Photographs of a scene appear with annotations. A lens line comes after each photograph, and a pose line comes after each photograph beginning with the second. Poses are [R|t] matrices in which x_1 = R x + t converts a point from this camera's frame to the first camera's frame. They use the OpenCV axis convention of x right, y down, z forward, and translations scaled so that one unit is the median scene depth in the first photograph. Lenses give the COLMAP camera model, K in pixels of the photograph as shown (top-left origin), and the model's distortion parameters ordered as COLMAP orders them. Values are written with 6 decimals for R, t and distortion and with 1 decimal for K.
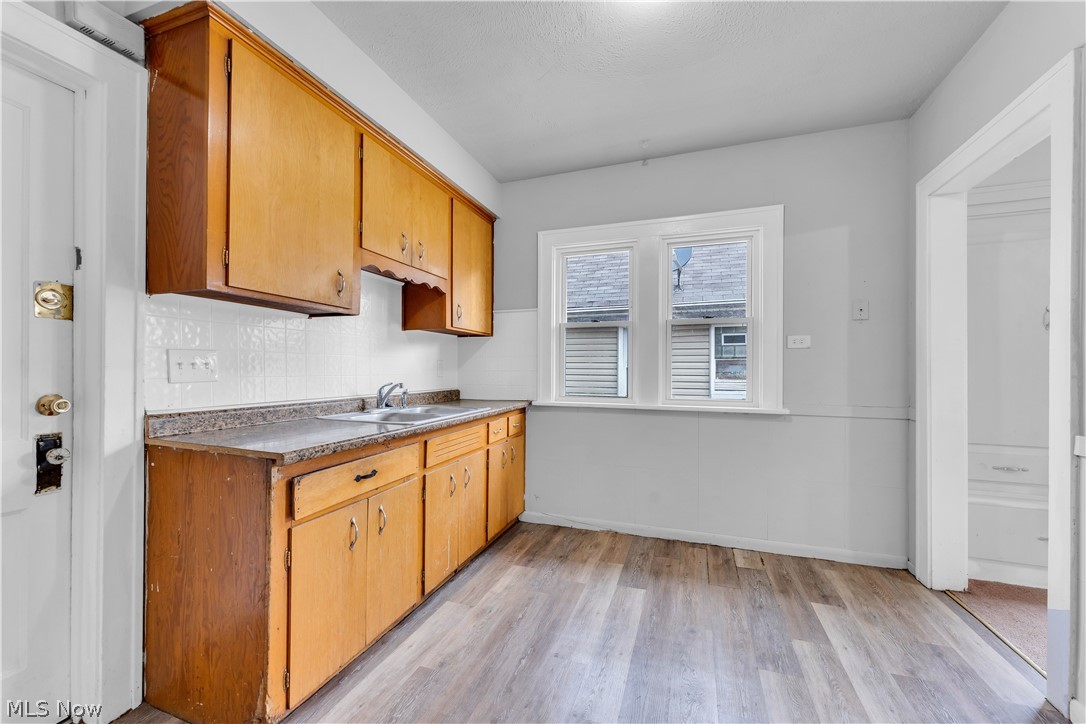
lens RADIAL K [[435.6, 0, 540.0], [0, 435.6, 366.3], [0, 0, 1]] dist [0.000925, 0.000378]
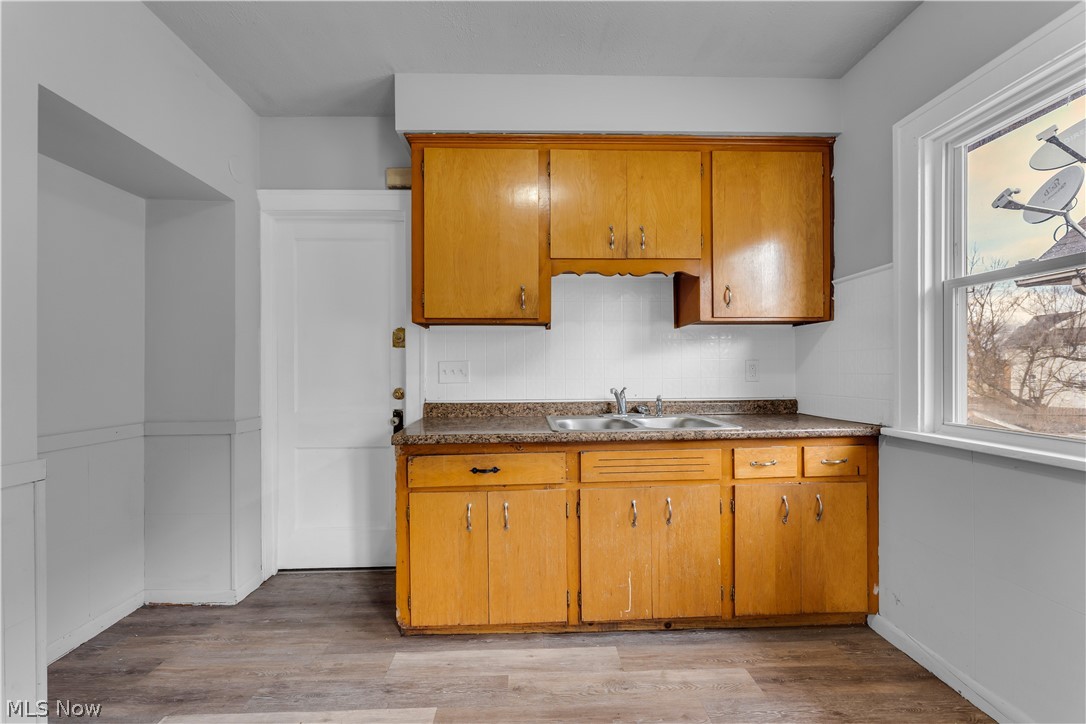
lens RADIAL K [[435.6, 0, 538.5], [0, 435.6, 367.3], [0, 0, 1]] dist [0.000925, 0.000378]
pose [[0.361501, -0.010826, -0.932309, 0.520374], [0.014980, 0.999871, -0.005802, -0.003110], [0.932252, -0.011868, 0.361616, 0.547776]]
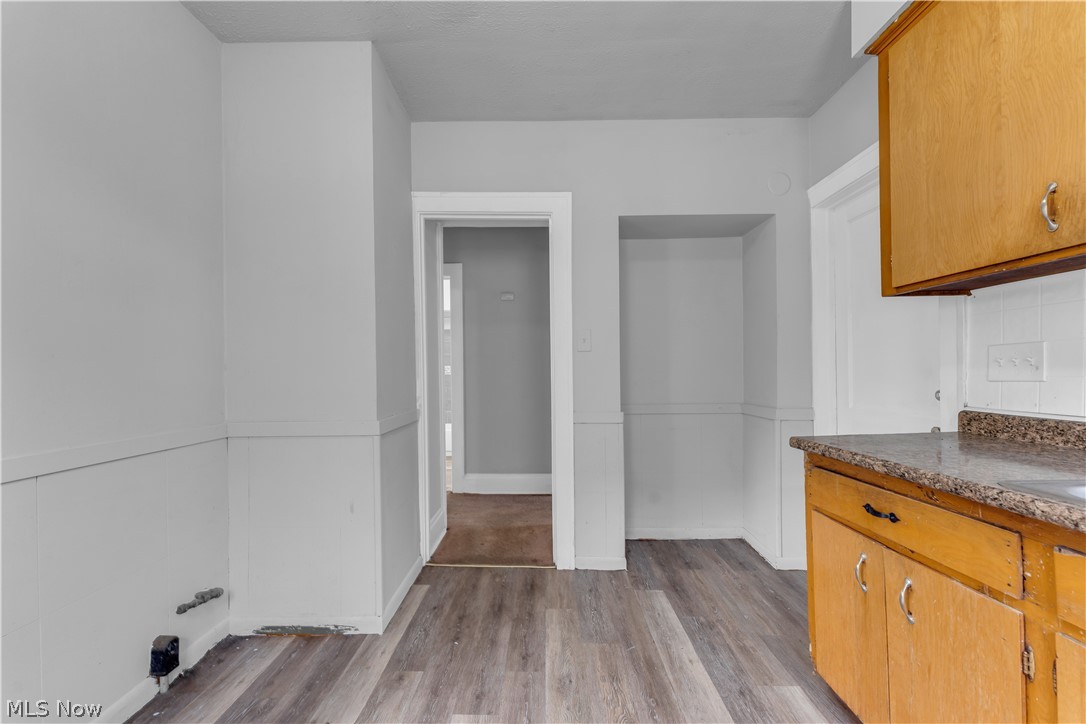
lens RADIAL K [[435.6, 0, 533.9], [0, 435.6, 369.2], [0, 0, 1]] dist [0.000925, 0.000378]
pose [[-0.951121, 0.006527, -0.308750, 0.283841], [0.011526, 0.999830, -0.014371, 0.010405], [0.308603, -0.017227, -0.951035, 1.143701]]
